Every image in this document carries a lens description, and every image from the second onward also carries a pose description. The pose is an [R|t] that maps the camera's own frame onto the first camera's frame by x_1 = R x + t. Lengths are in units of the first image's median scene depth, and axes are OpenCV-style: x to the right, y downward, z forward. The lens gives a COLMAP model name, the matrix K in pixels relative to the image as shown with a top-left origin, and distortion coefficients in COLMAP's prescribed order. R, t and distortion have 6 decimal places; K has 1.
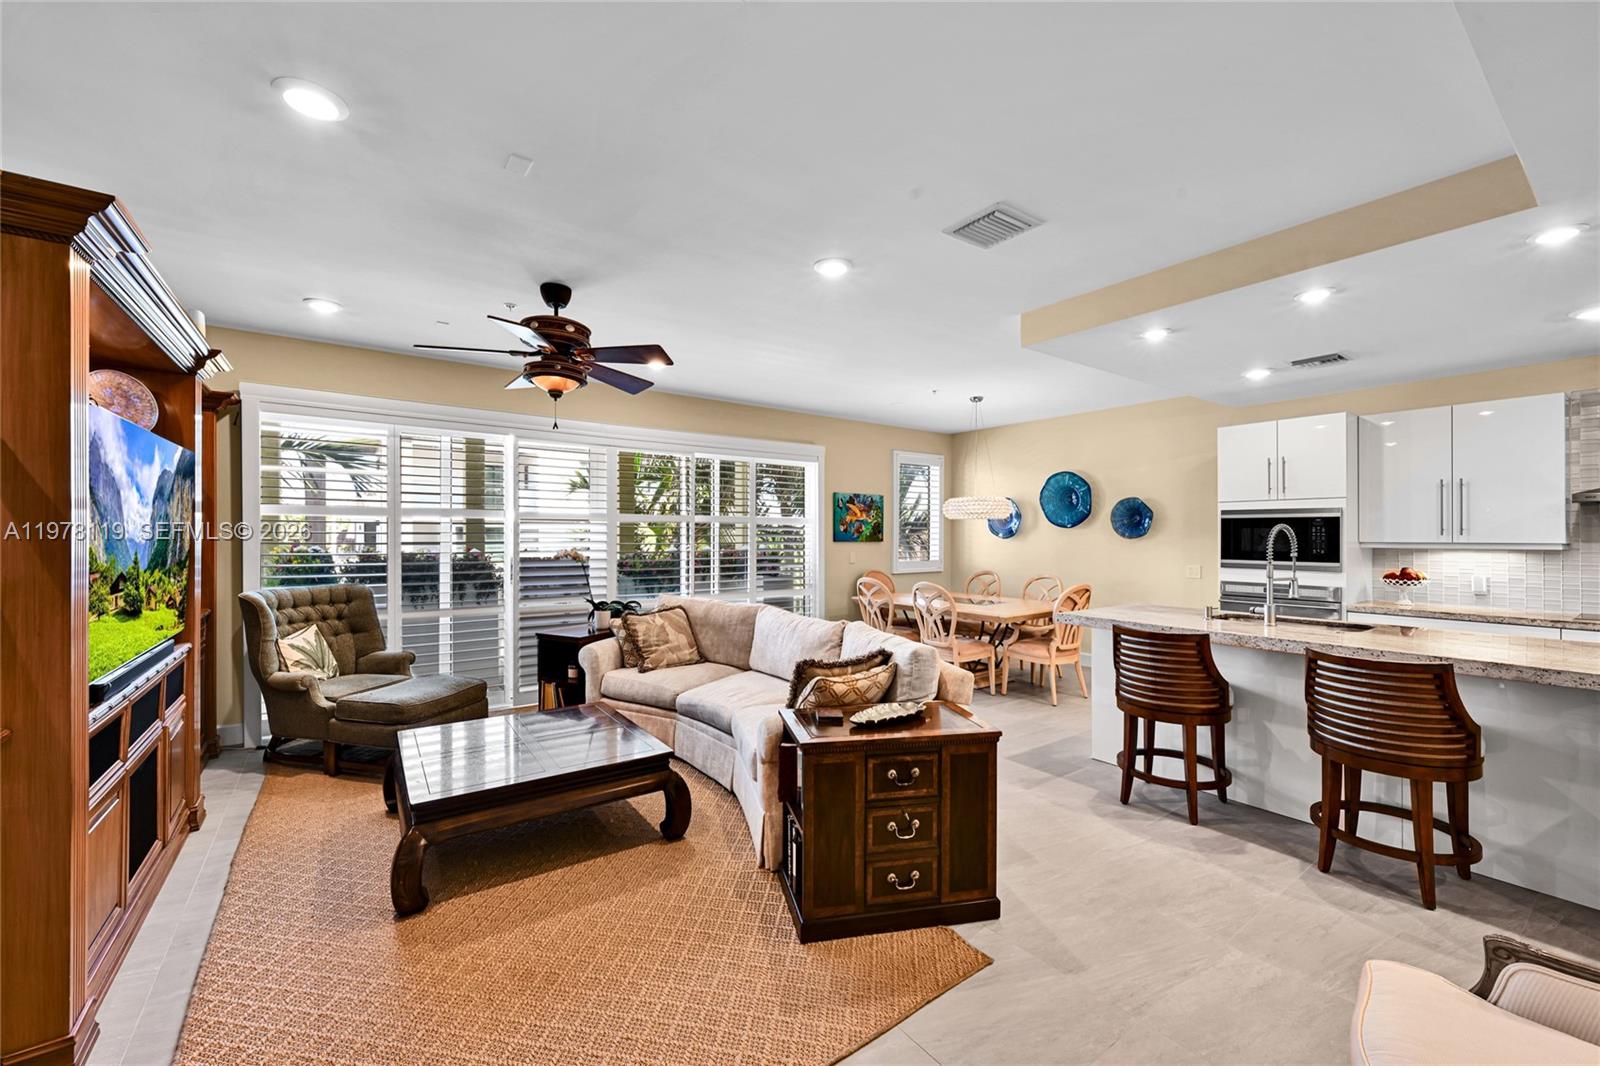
lens RADIAL K [[639.2, 0, 792.1], [0, 639.2, 525.8], [0, 0, 1]] dist [-0.001444, 0.000954]
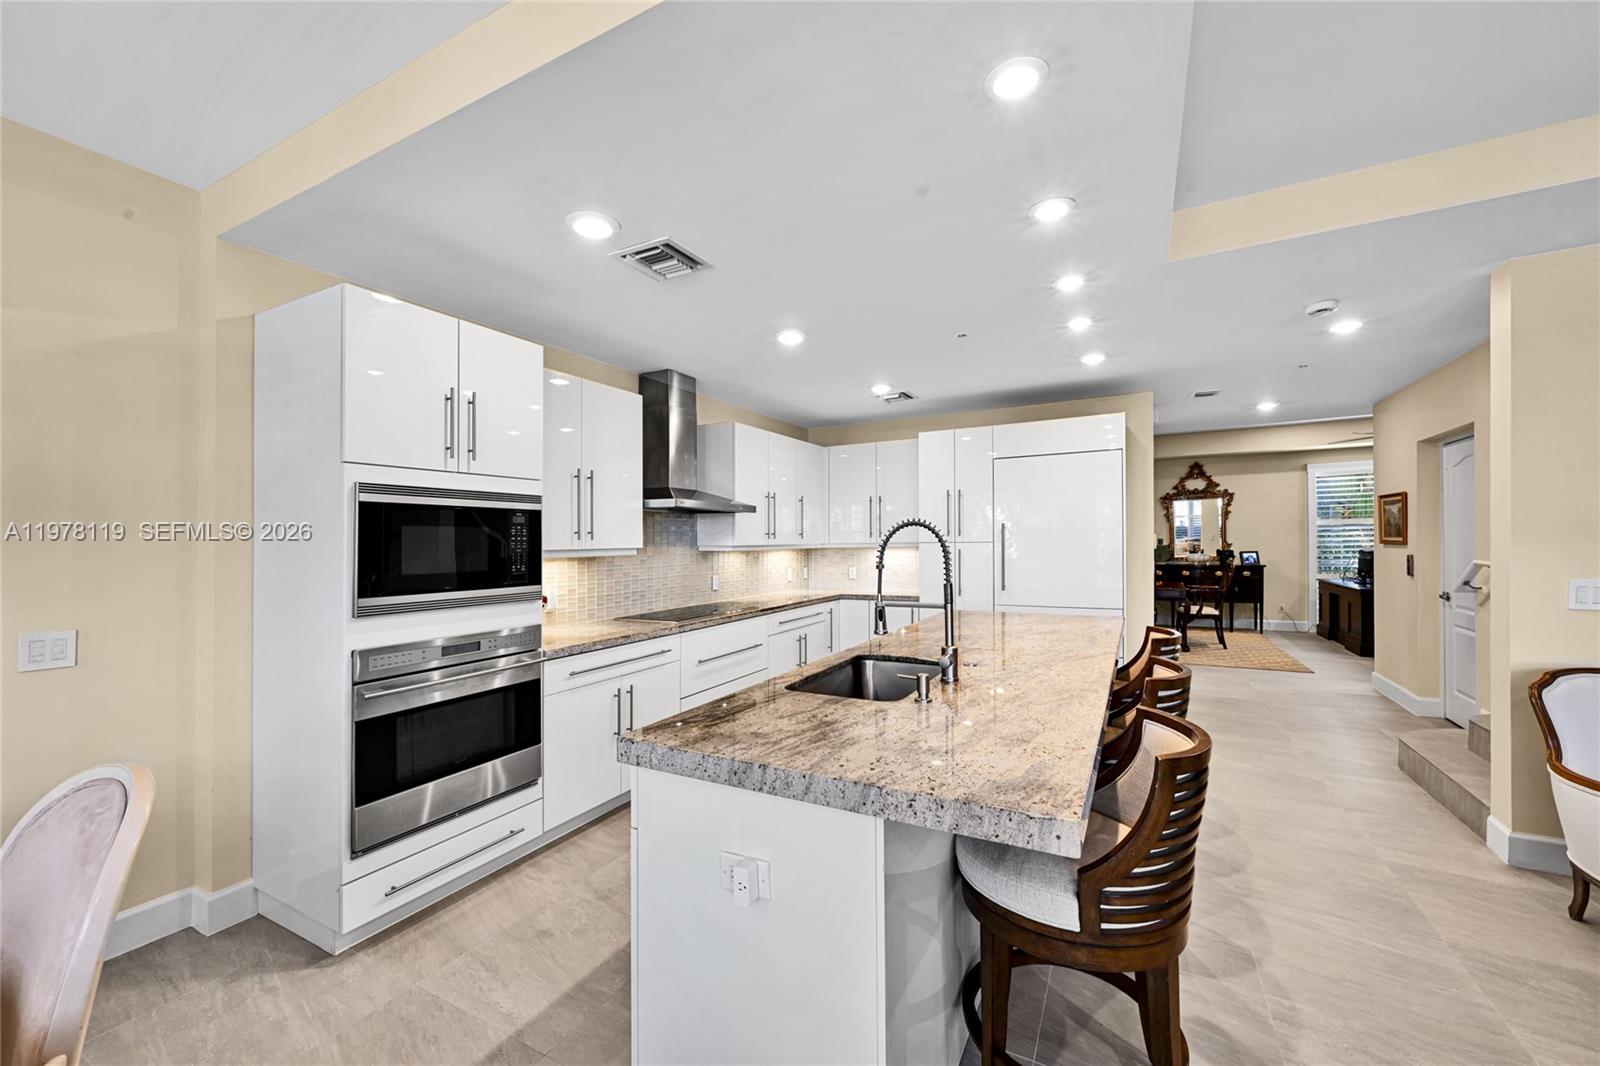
lens RADIAL K [[639.2, 0, 796.8], [0, 639.2, 557.4], [0, 0, 1]] dist [-0.001444, 0.000954]
pose [[-0.421567, -0.018980, 0.906599, 0.138145], [-0.003618, 0.999808, 0.019249, 0.012968], [-0.906790, 0.004834, -0.421555, 0.732798]]
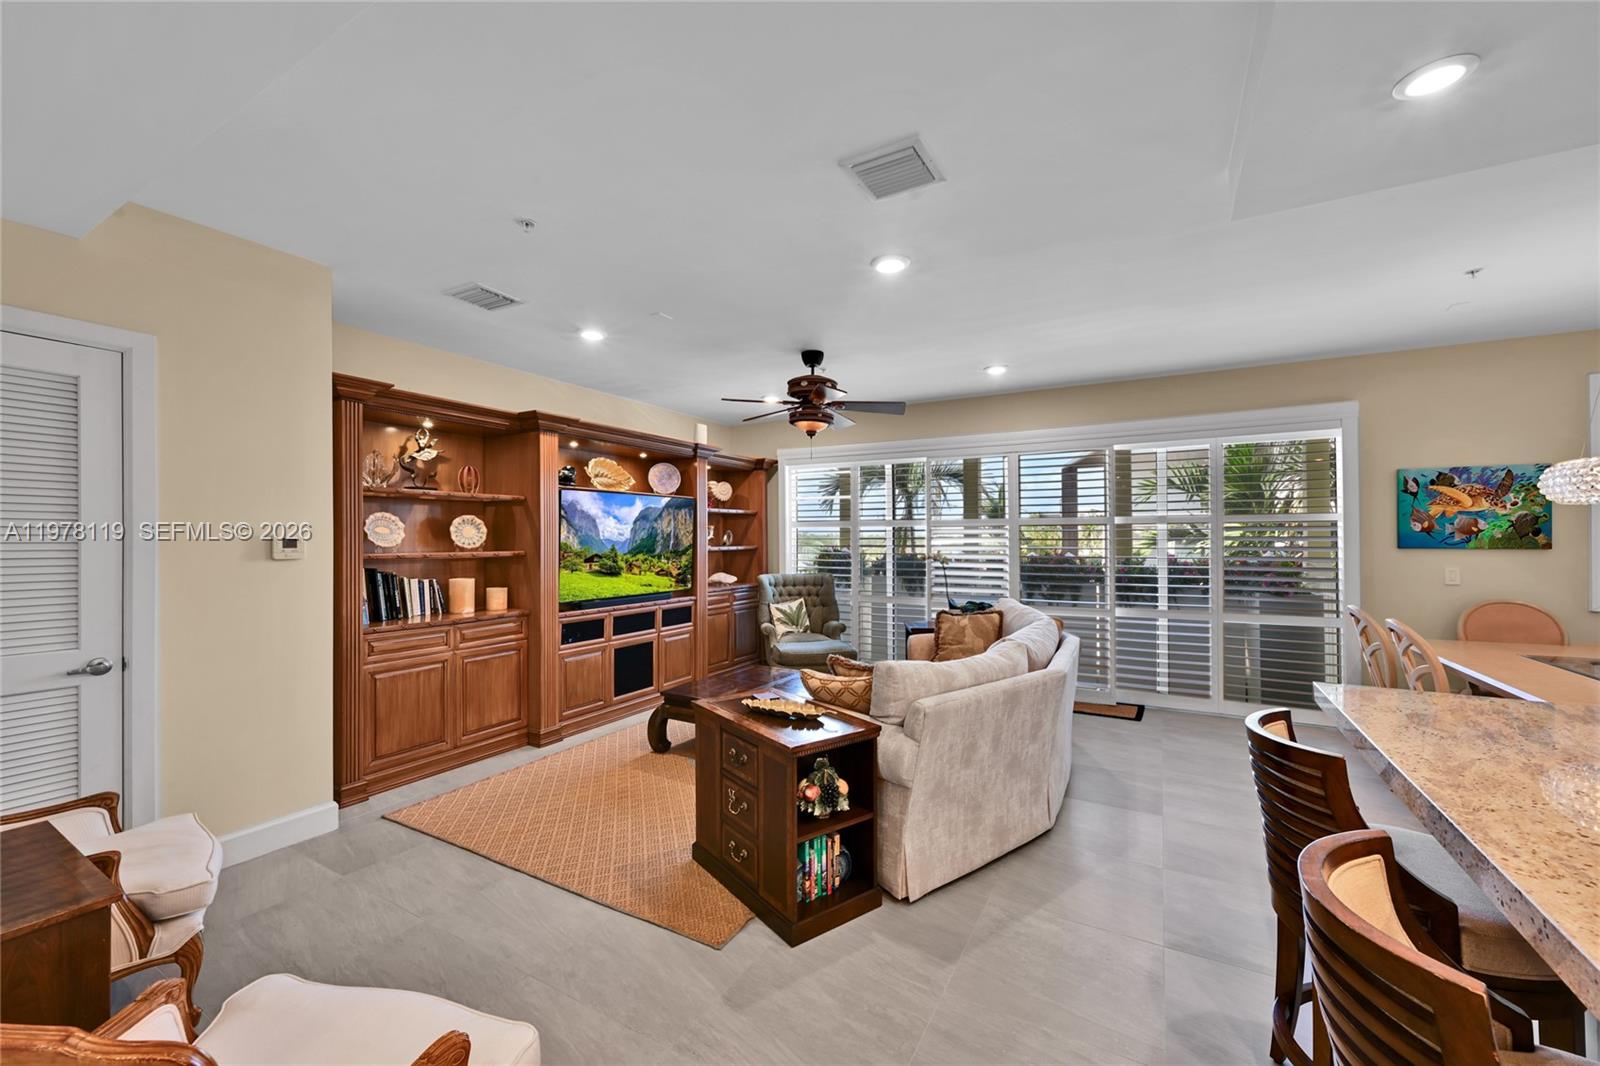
lens RADIAL K [[639.2, 0, 803.5], [0, 639.2, 543.5], [0, 0, 1]] dist [-0.001444, 0.000954]
pose [[0.406213, 0.003277, -0.913772, 0.445282], [0.018491, 0.999759, 0.011805, 0.002110], [0.913591, -0.021692, 0.406055, 0.240306]]
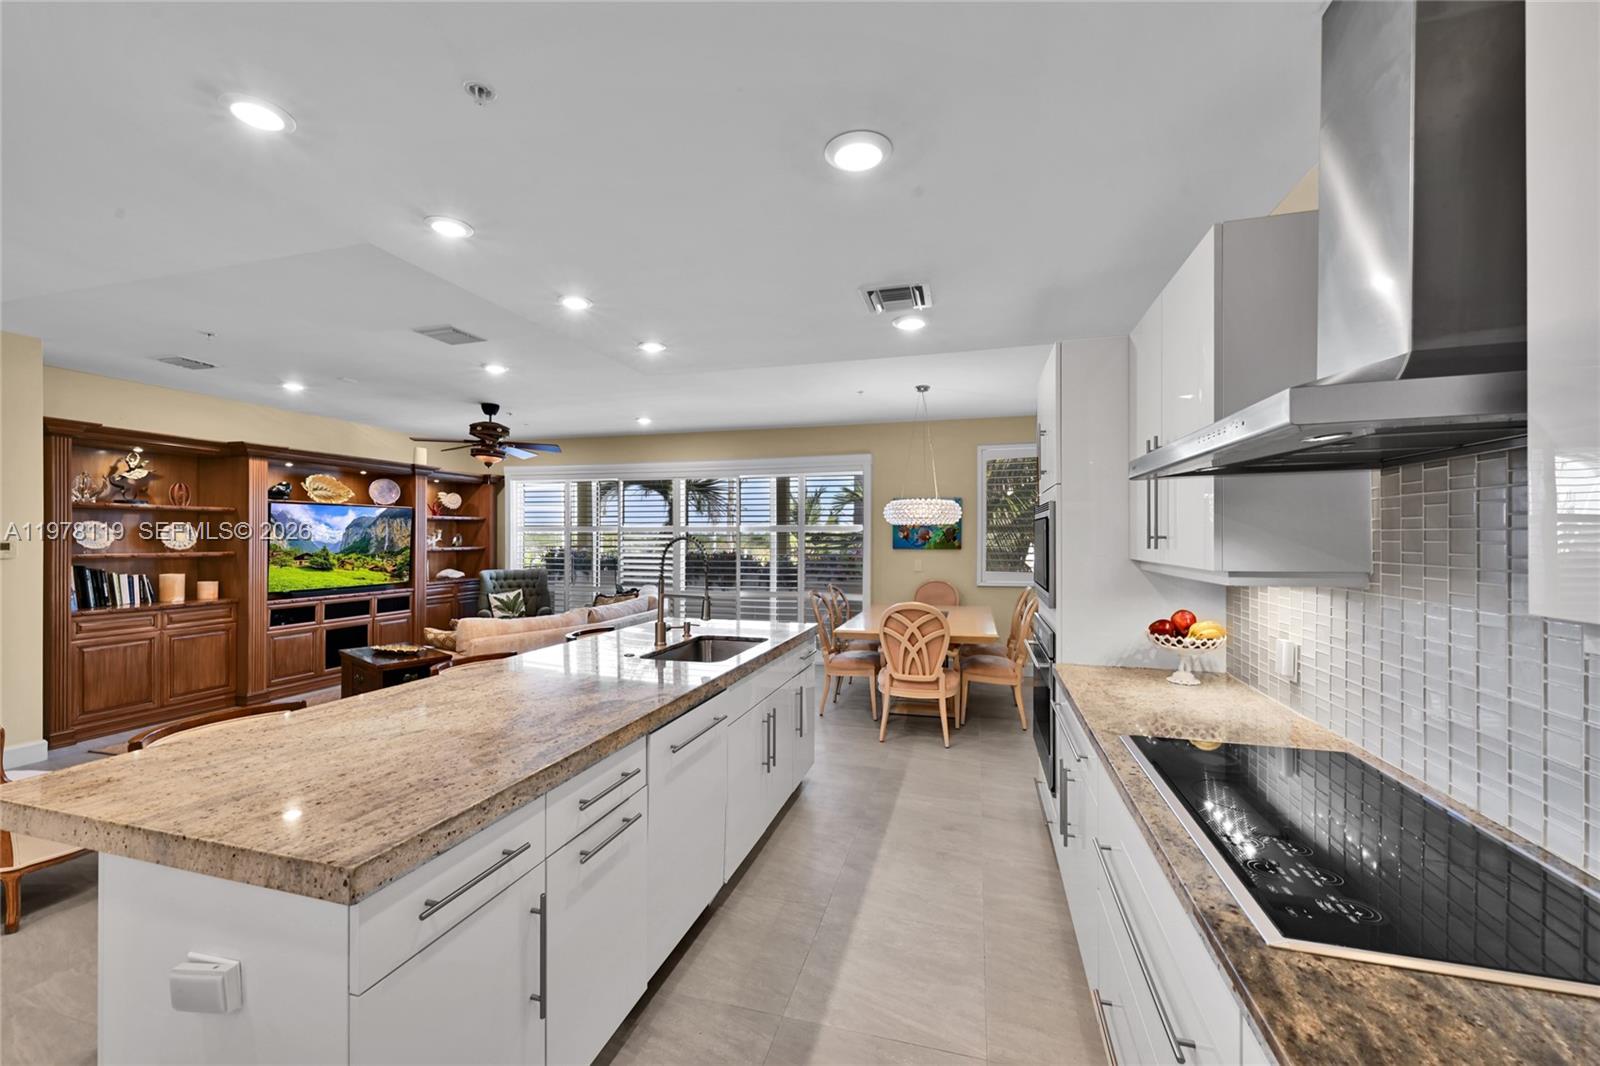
lens RADIAL K [[639.2, 0, 809.5], [0, 639.2, 540.0], [0, 0, 1]] dist [-0.001444, 0.000954]
pose [[0.621822, 0.000908, -0.783158, 0.845850], [0.013742, 0.999833, 0.012070, -0.002591], [0.783038, -0.018268, 0.621705, 0.316065]]
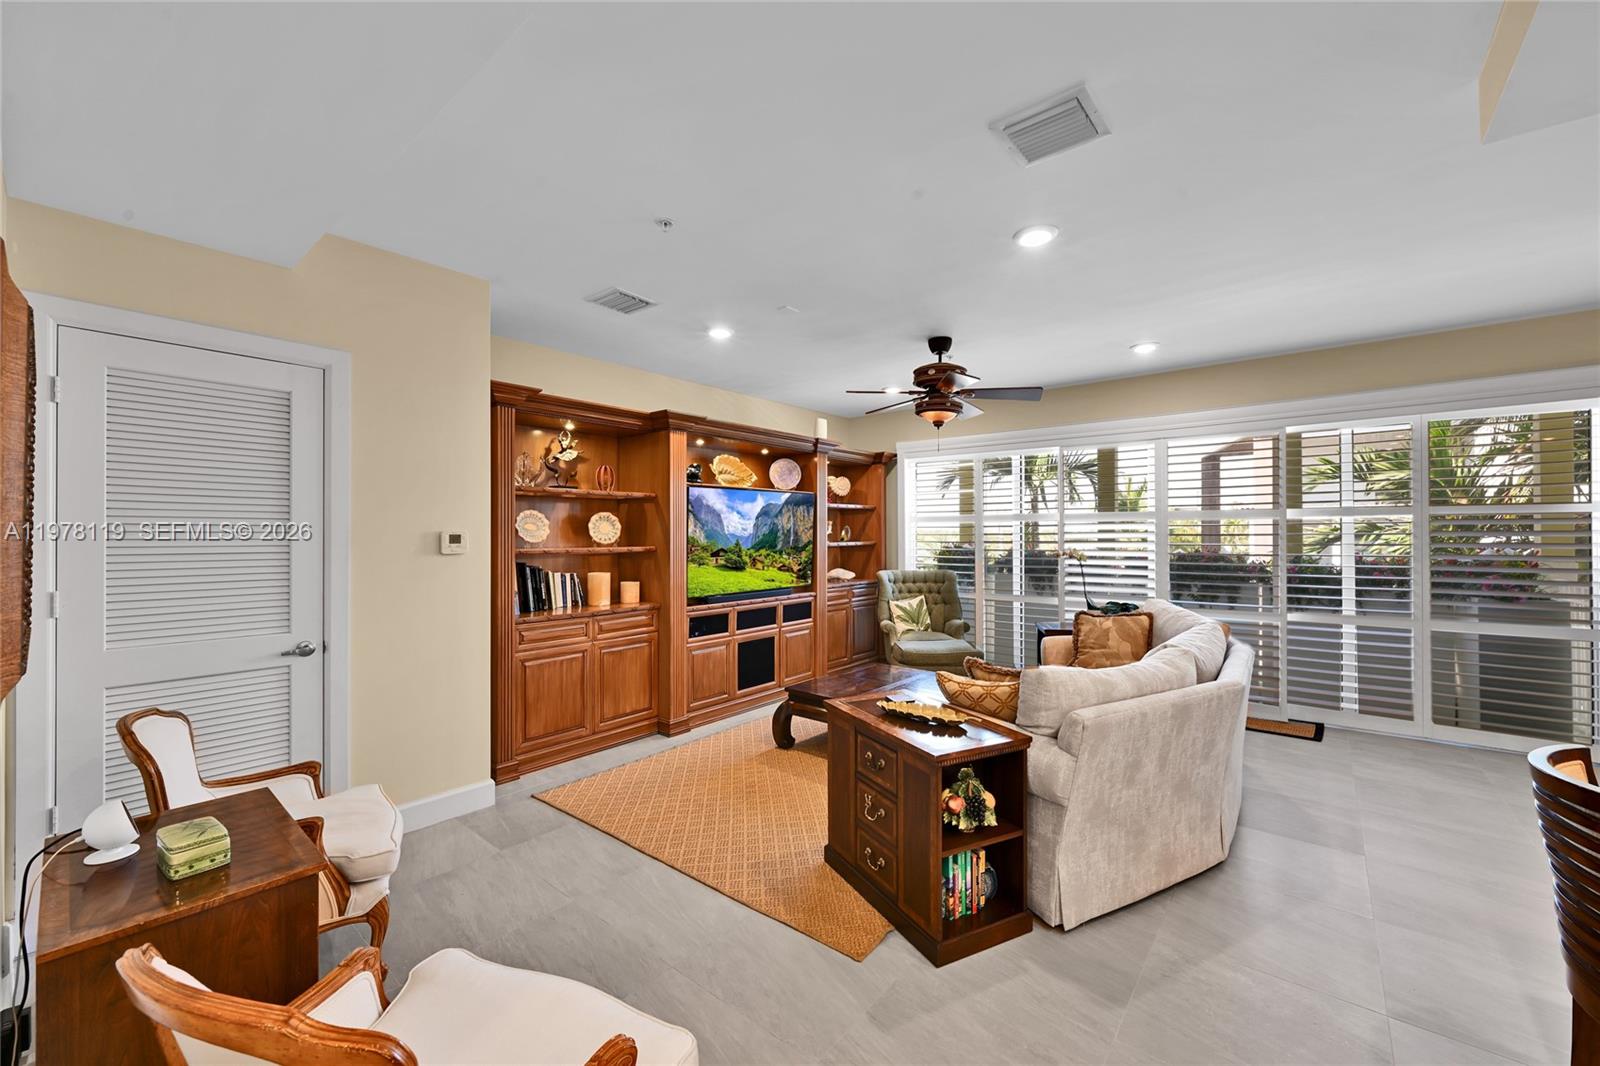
lens RADIAL K [[639.2, 0, 801.3], [0, 639.2, 538.1], [0, 0, 1]] dist [-0.001444, 0.000954]
pose [[0.245481, 0.001423, -0.969400, 0.423607], [0.020627, 0.999765, 0.006691, 0.002347], [0.969182, -0.021639, 0.245394, 0.228415]]
